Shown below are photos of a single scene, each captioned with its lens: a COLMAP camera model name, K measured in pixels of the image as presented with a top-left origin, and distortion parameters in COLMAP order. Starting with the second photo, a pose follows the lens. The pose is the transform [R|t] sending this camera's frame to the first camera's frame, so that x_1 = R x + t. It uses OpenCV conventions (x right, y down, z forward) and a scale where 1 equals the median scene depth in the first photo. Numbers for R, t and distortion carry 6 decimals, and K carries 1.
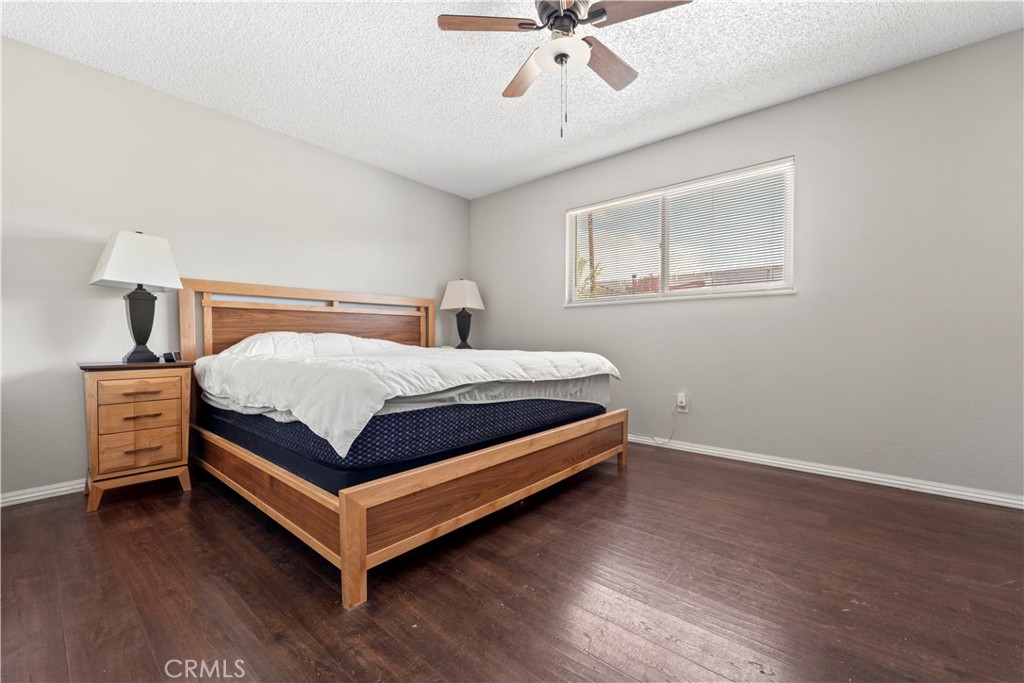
lens RADIAL K [[420.7, 0, 518.6], [0, 420.7, 338.5], [0, 0, 1]] dist [0.019092, -0.000087]
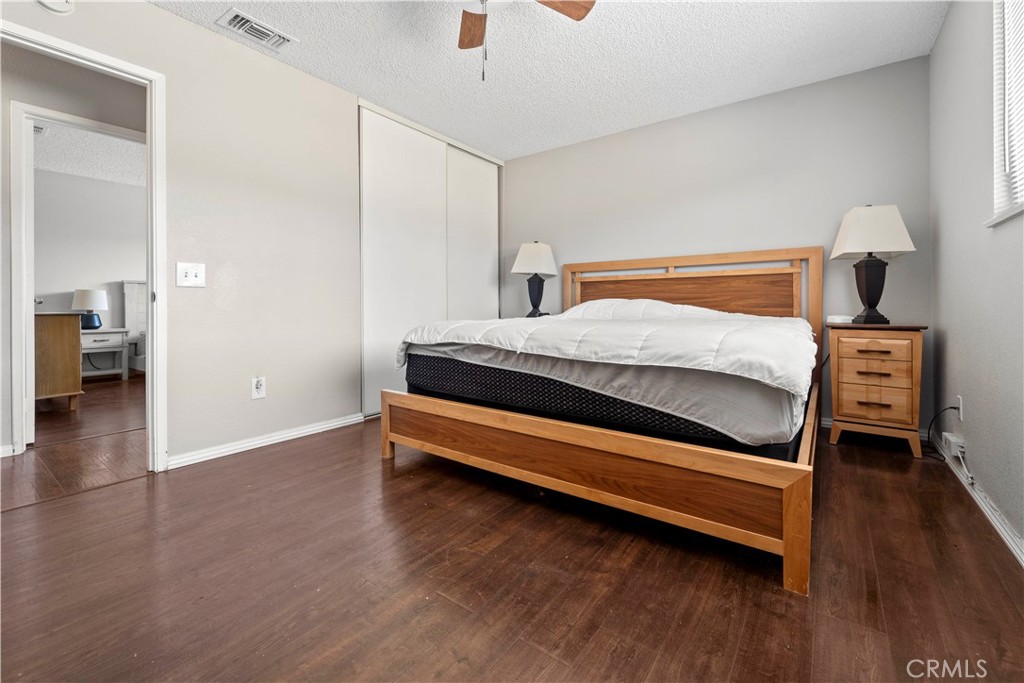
lens RADIAL K [[420.7, 0, 519.6], [0, 420.7, 310.2], [0, 0, 1]] dist [0.019092, -0.000087]
pose [[0.079502, 0.011811, -0.996765, 0.787351], [0.001630, 0.999927, 0.011978, 0.002804], [0.996833, -0.002577, 0.079477, 0.806816]]
